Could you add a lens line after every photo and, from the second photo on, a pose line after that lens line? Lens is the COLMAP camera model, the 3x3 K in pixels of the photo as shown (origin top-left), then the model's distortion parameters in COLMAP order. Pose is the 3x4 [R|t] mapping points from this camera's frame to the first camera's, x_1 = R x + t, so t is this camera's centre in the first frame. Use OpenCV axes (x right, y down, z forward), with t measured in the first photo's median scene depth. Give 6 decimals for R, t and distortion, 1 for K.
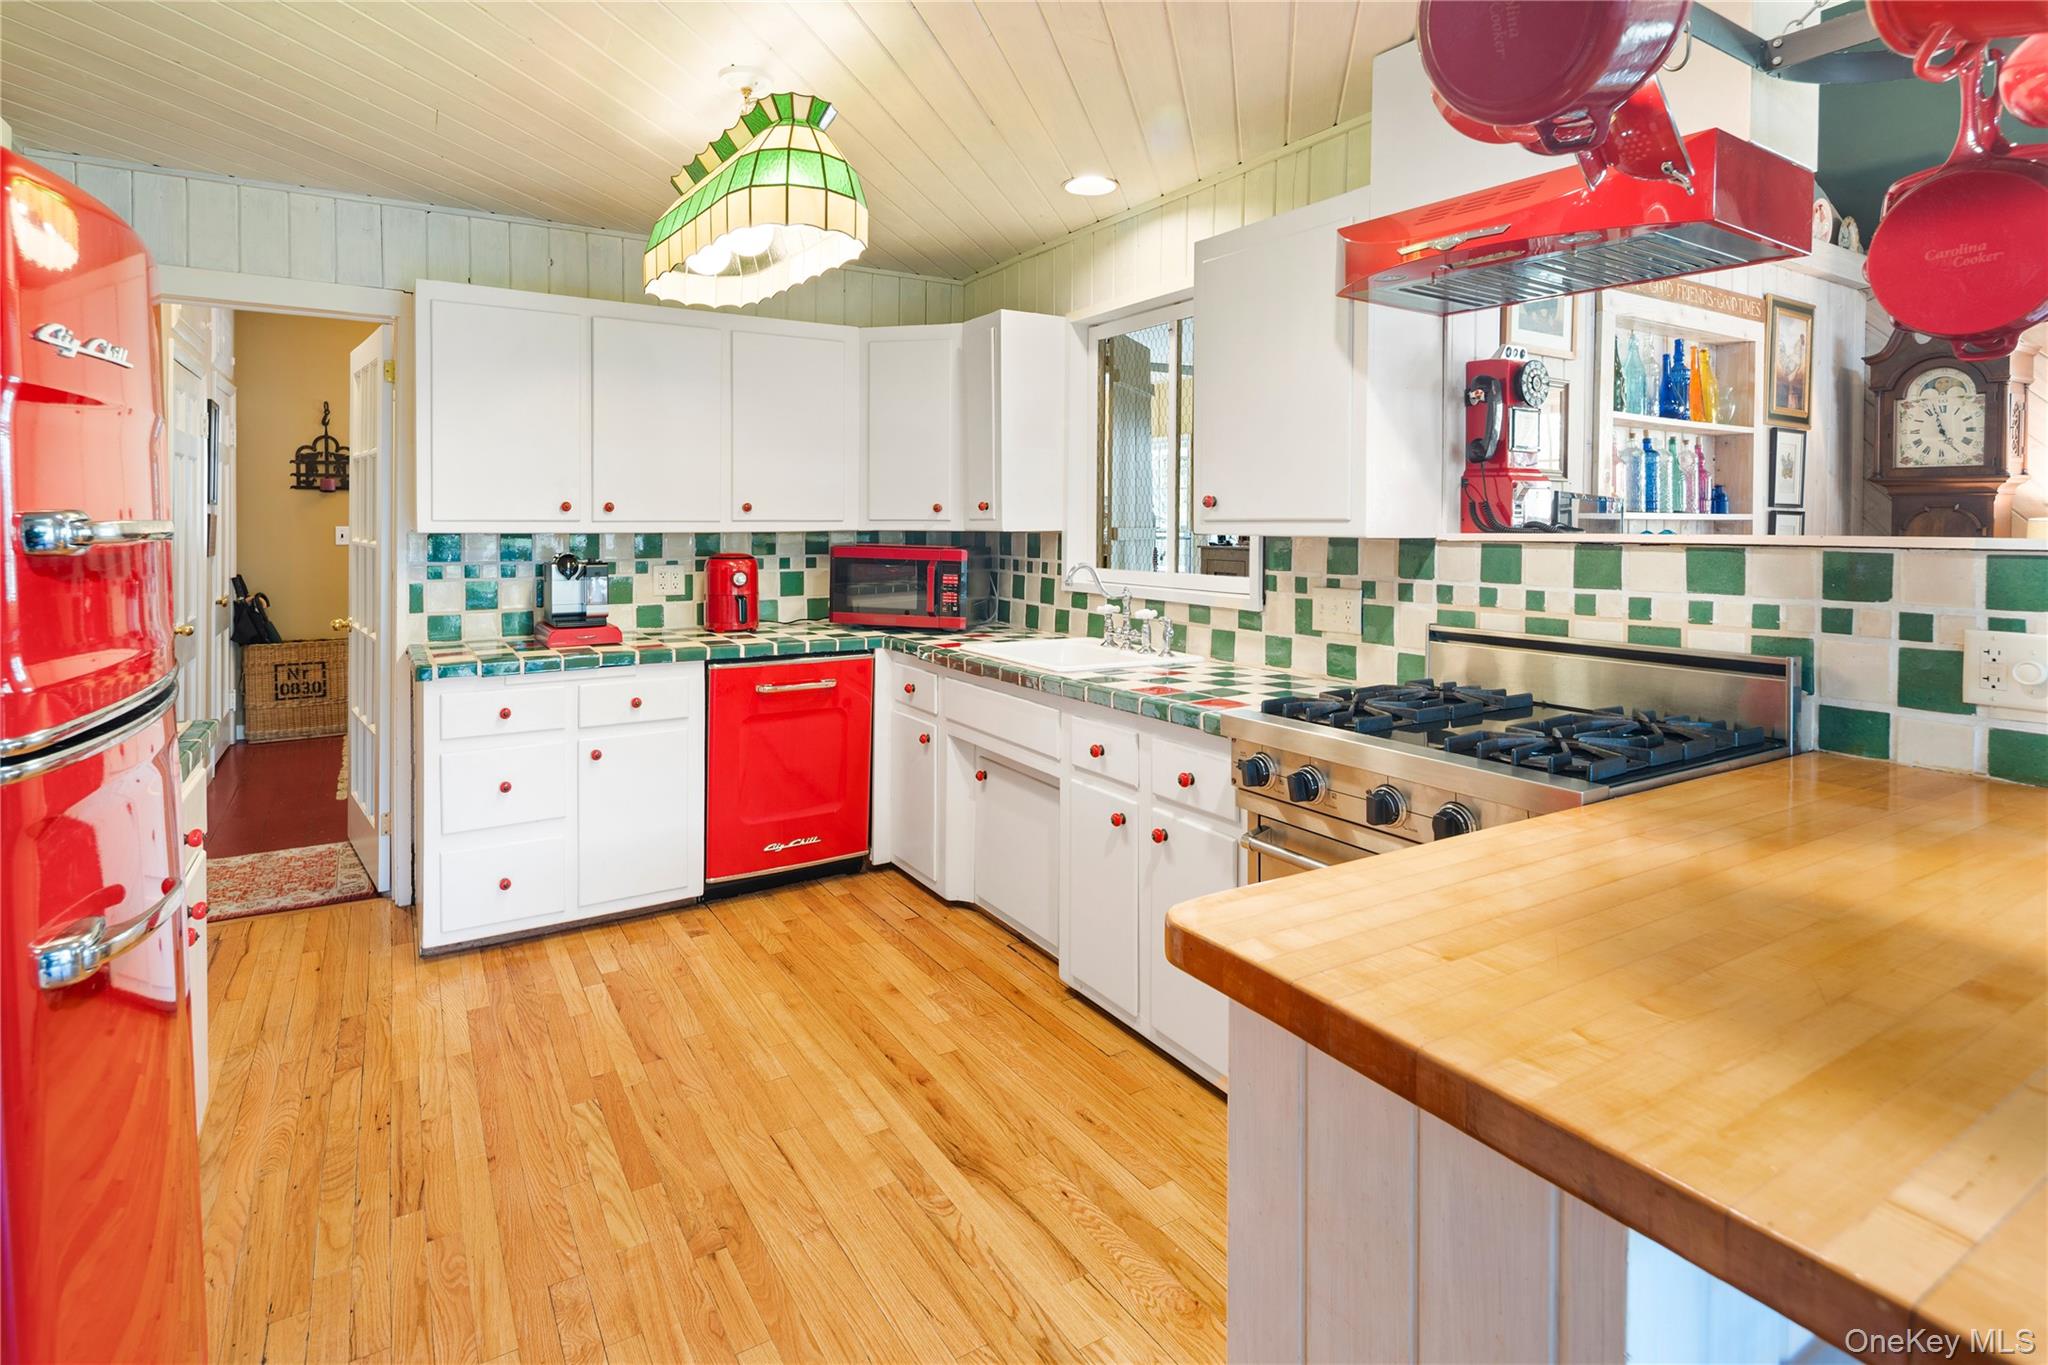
lens RADIAL K [[1022.7, 0, 1021.9], [0, 1022.7, 536.9], [0, 0, 1]] dist [0.008166, -0.005196]
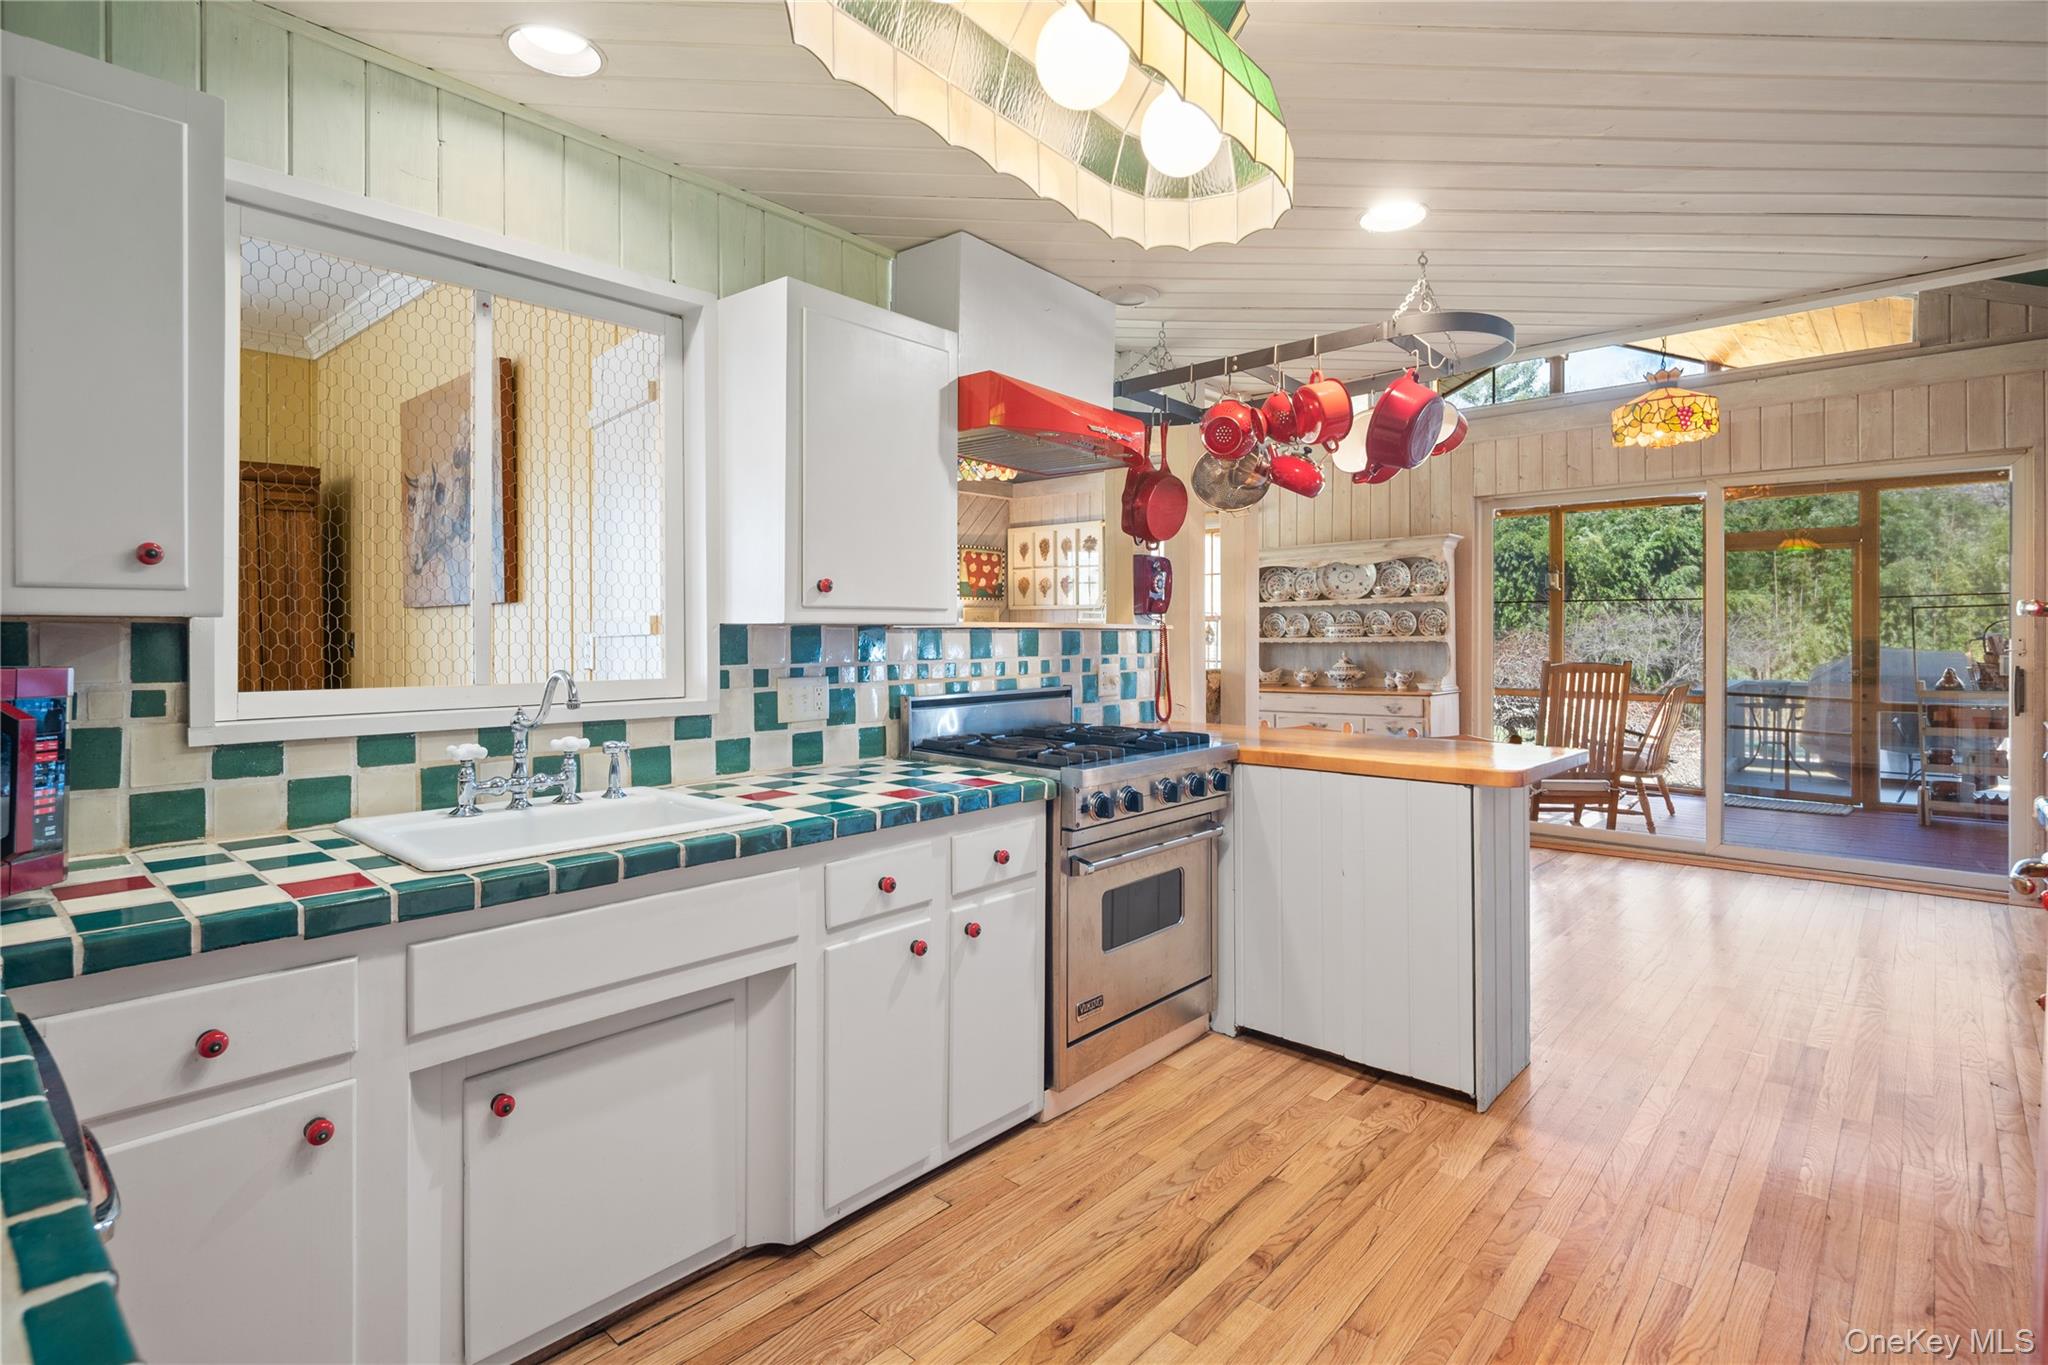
lens RADIAL K [[1022.7, 0, 1020.5], [0, 1022.7, 640.1], [0, 0, 1]] dist [0.008166, -0.005196]
pose [[-0.290357, -0.014192, 0.956813, -0.572561], [0.007177, 0.999830, 0.017008, -0.001093], [-0.956892, 0.011806, -0.290205, 0.874866]]
